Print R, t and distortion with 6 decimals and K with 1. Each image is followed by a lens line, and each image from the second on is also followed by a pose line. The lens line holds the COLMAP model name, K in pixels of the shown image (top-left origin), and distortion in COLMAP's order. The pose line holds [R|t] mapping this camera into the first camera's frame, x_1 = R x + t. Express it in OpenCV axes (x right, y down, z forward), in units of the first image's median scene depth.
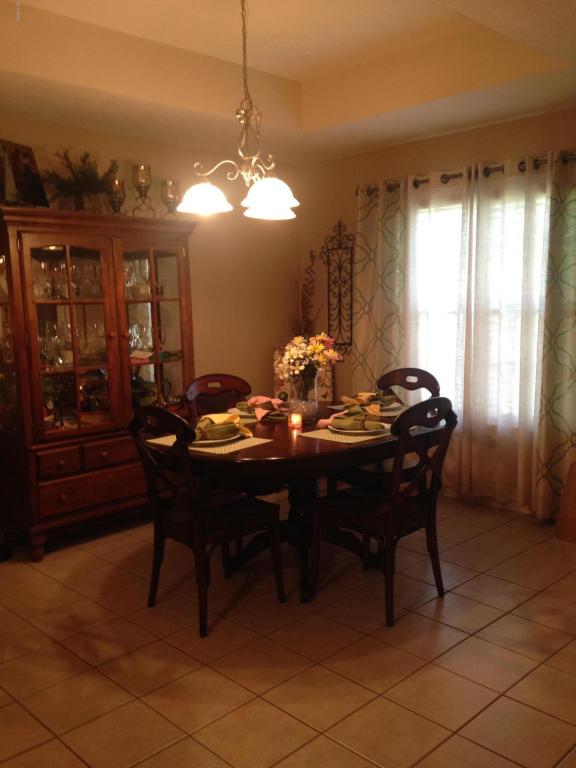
lens RADIAL K [[702.1, 0, 288.0], [0, 702.1, 384.0], [0, 0, 1]] dist [0.214106, -0.310414]
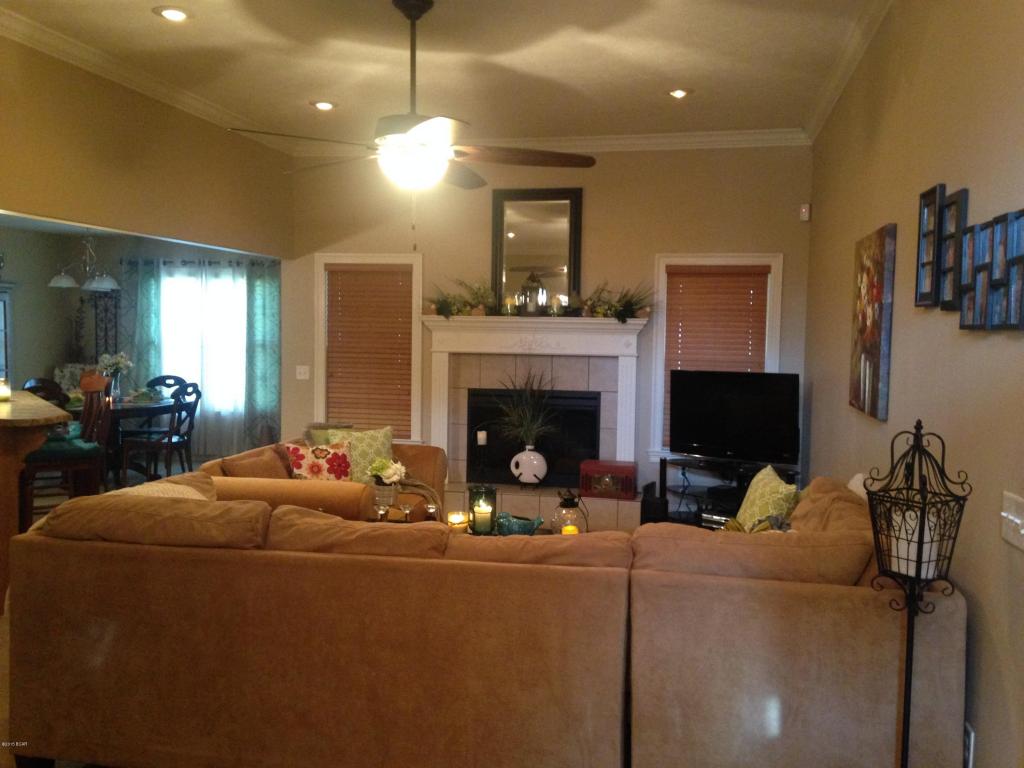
lens RADIAL K [[936.2, 0, 513.1], [0, 936.2, 379.8], [0, 0, 1]] dist [0.214106, -0.310414]
pose [[0.838764, -0.002409, 0.544489, -0.317348], [0.040008, 0.997560, -0.057218, 0.126514], [-0.543023, 0.069776, 0.836814, -1.129899]]
